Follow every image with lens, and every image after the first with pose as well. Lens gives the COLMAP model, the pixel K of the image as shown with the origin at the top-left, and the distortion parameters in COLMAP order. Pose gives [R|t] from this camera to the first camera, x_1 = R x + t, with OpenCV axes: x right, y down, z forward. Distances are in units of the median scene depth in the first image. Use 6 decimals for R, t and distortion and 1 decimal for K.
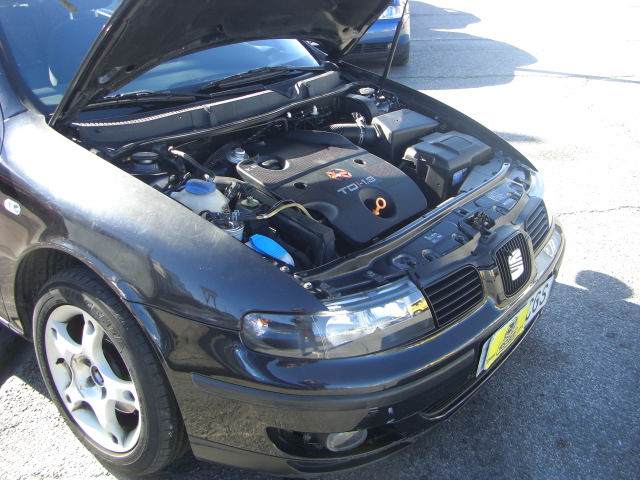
lens RADIAL K [[771.0, 0, 320.0], [0, 771.0, 240.0], [0, 0, 1]] dist [-0.185942, 0.061111]
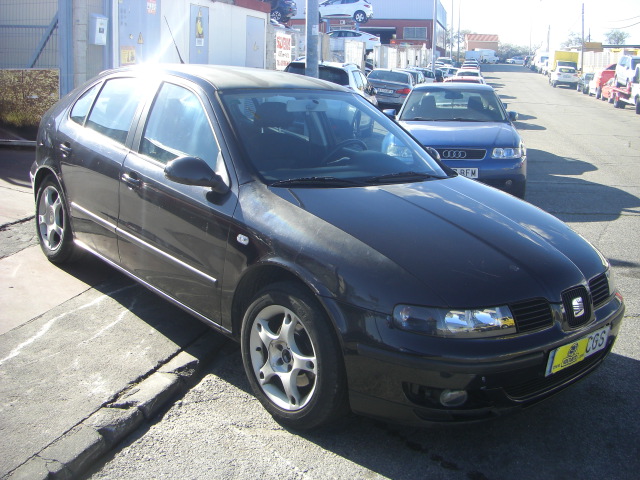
lens RADIAL K [[790.7, 0, 320.0], [0, 790.7, 240.0], [0, 0, 1]] dist [-0.165849, 0.091697]
pose [[0.986626, 0.064133, -0.149856, -0.012219], [-0.091252, 0.979098, -0.181767, 0.231229], [0.135066, 0.193011, 0.971856, -0.540284]]
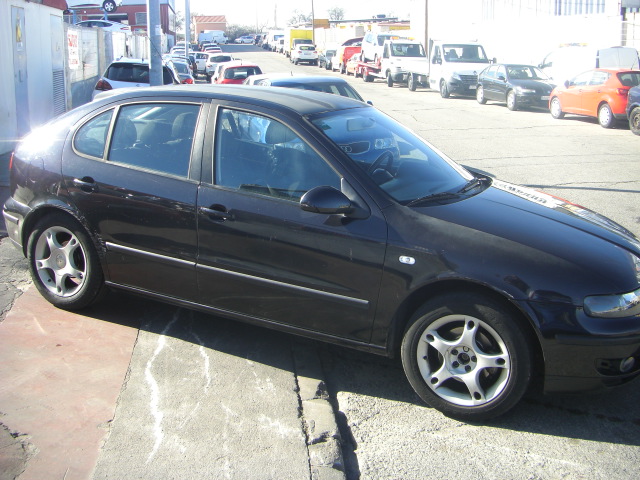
lens RADIAL K [[790.7, 0, 320.0], [0, 790.7, 240.0], [0, 0, 1]] dist [-0.165849, 0.091697]
pose [[0.965778, -0.065762, 0.250895, -1.005362], [0.105218, 0.983489, -0.147239, 0.143730], [-0.237070, 0.168598, 0.956751, -0.600918]]
